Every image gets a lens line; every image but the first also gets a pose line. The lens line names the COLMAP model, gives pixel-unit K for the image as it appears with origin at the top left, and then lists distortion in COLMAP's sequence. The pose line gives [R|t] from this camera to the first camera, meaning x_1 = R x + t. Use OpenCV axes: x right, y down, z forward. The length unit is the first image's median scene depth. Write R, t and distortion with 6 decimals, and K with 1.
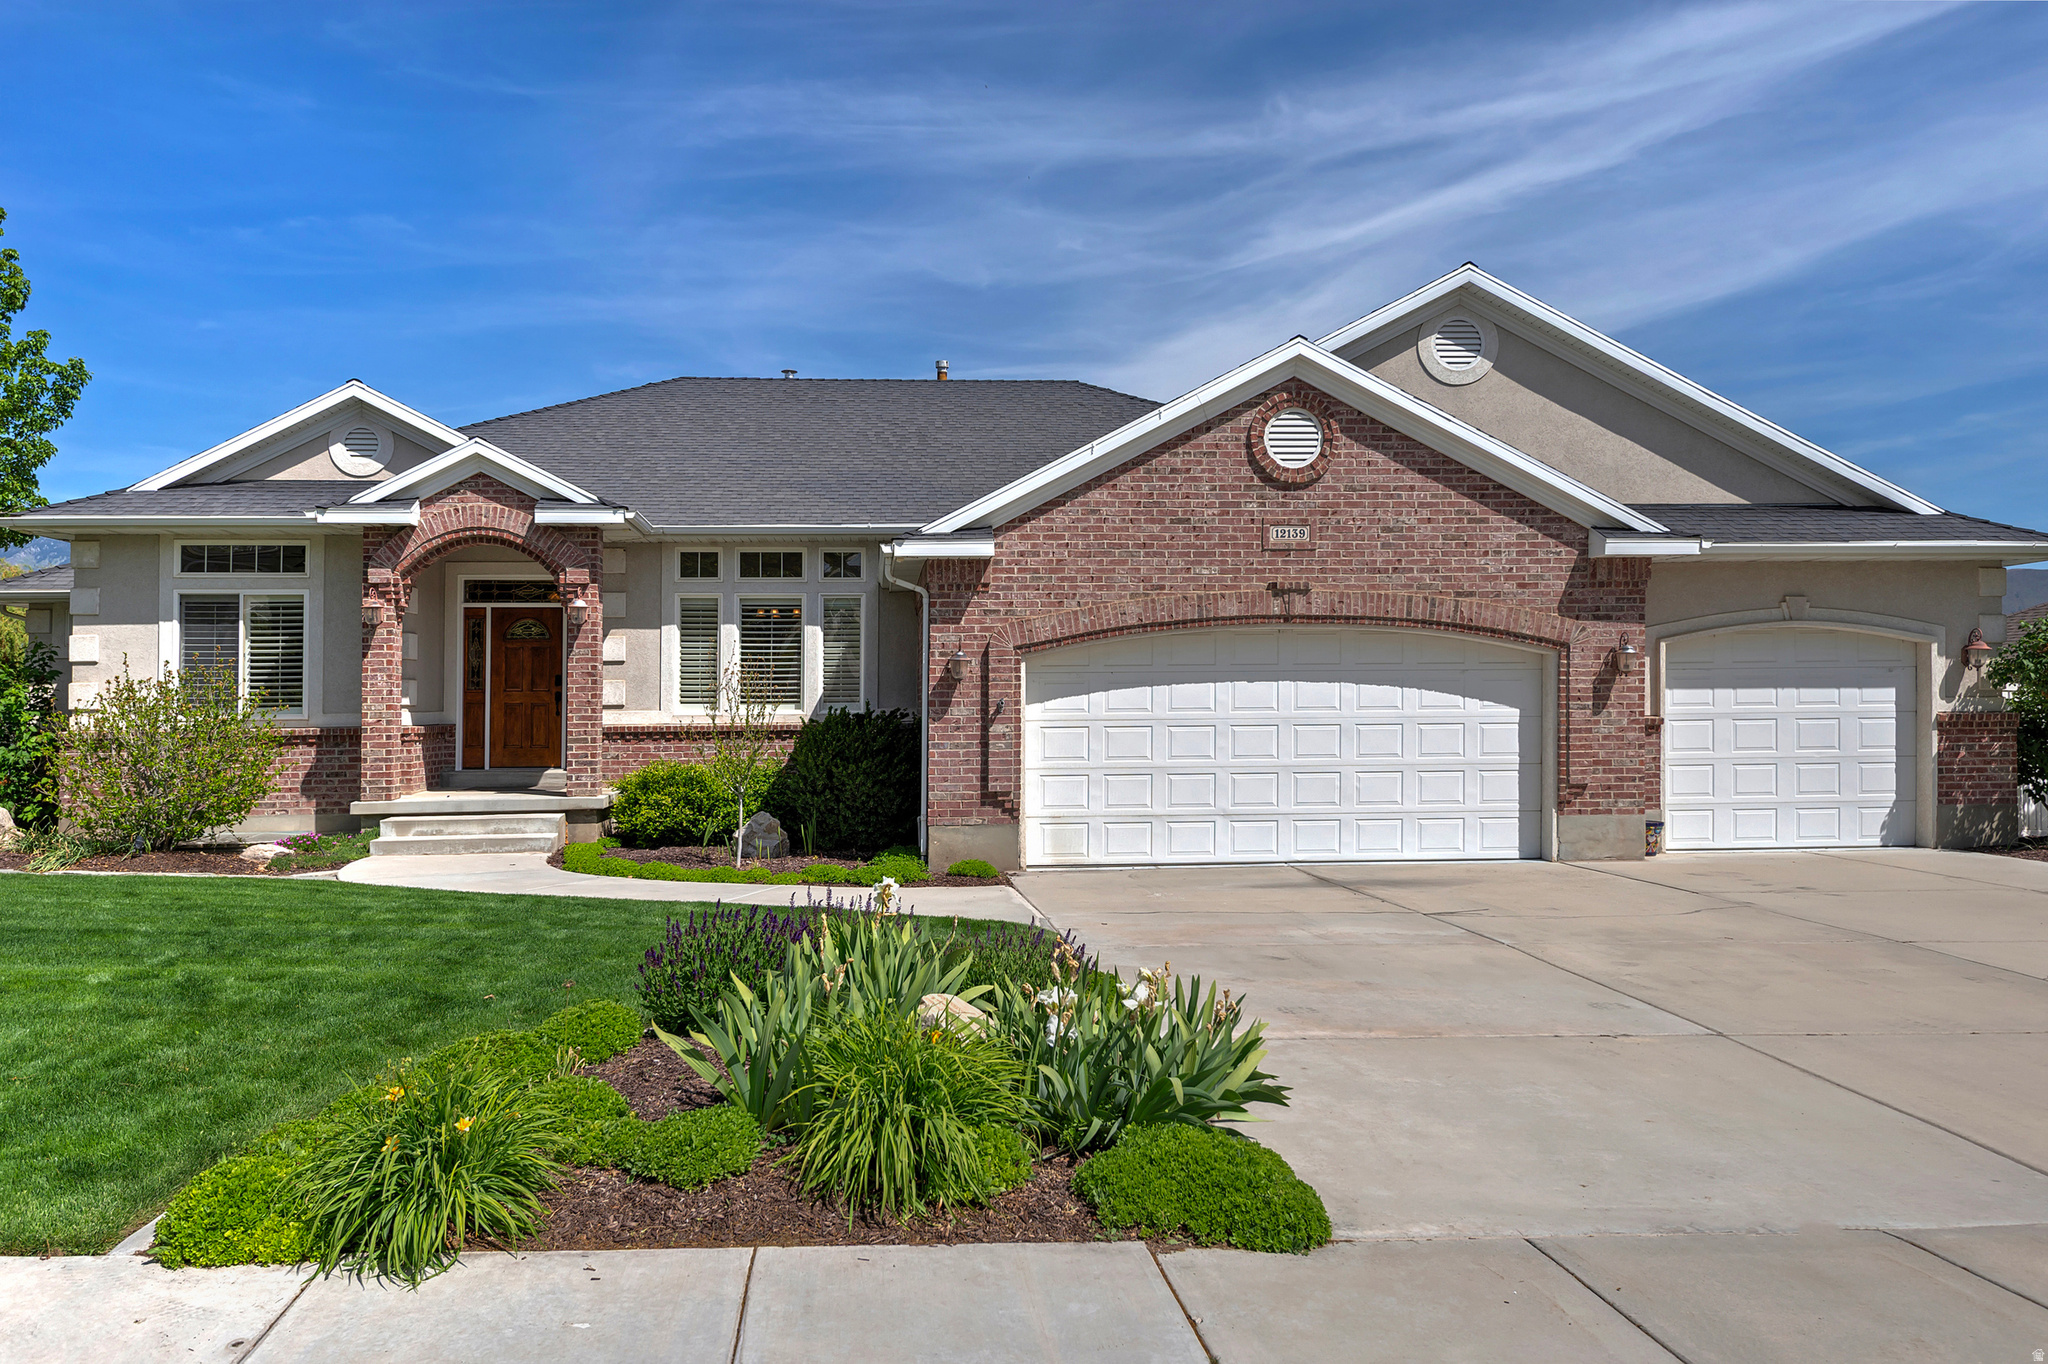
lens RADIAL K [[1408.0, 0, 1024.0], [0, 1408.0, 714.2], [0, 0, 1]] dist [0.023890, -0.002908]
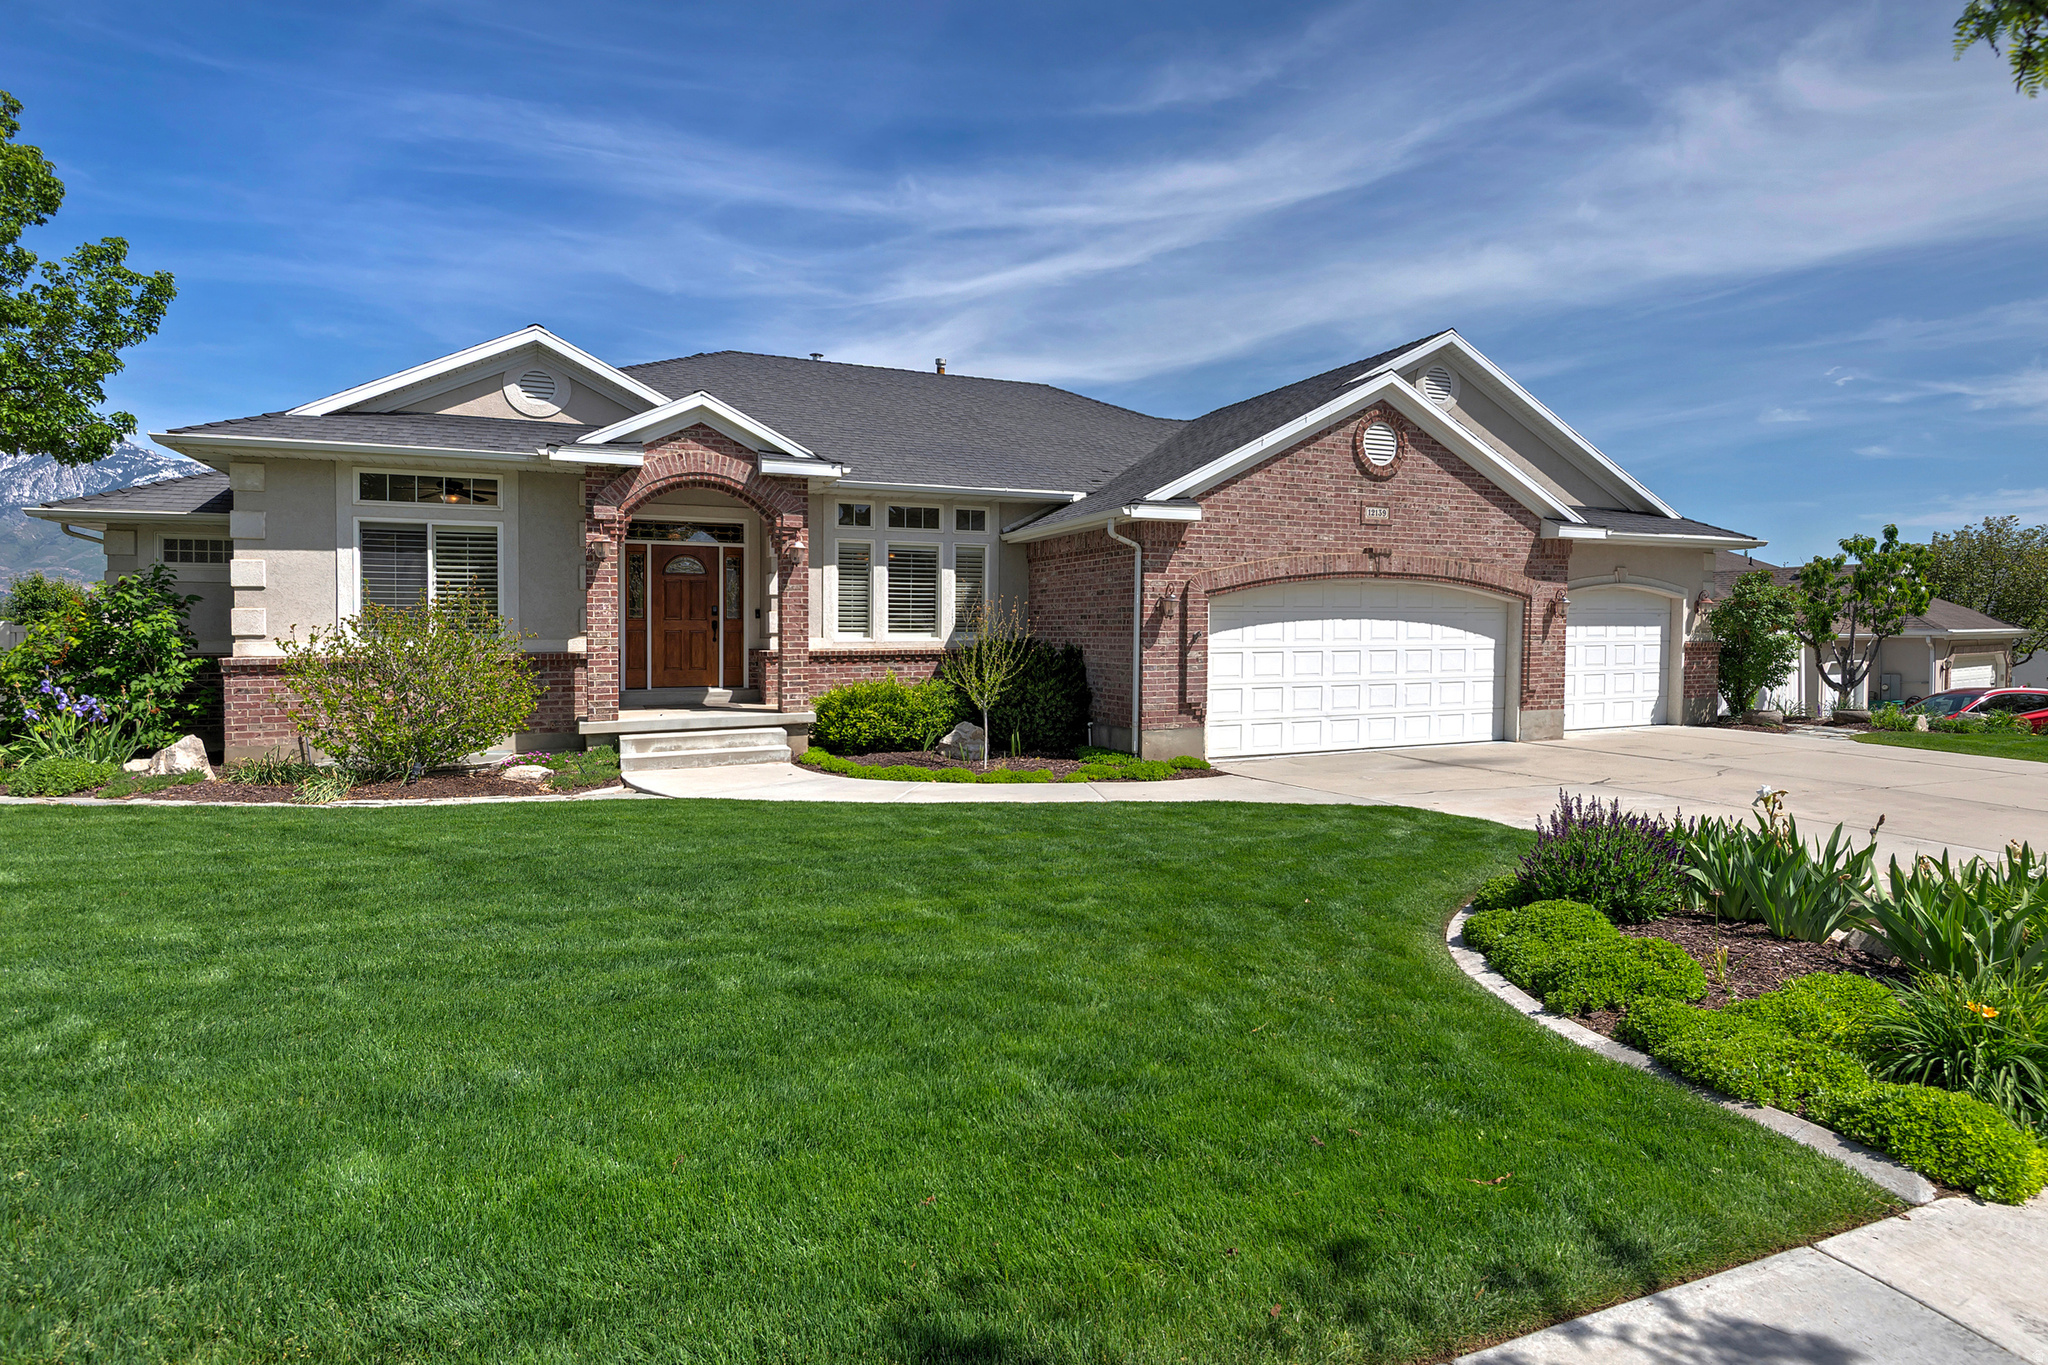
lens RADIAL K [[1020.8, 0, 1024.0], [0, 1020.8, 682.5], [0, 0, 1]] dist [0.030860, -0.027002]
pose [[0.935840, -0.012855, 0.352192, -0.432991], [-0.003669, 0.998925, 0.046209, -0.005842], [-0.352407, -0.044536, 0.934786, 0.150358]]
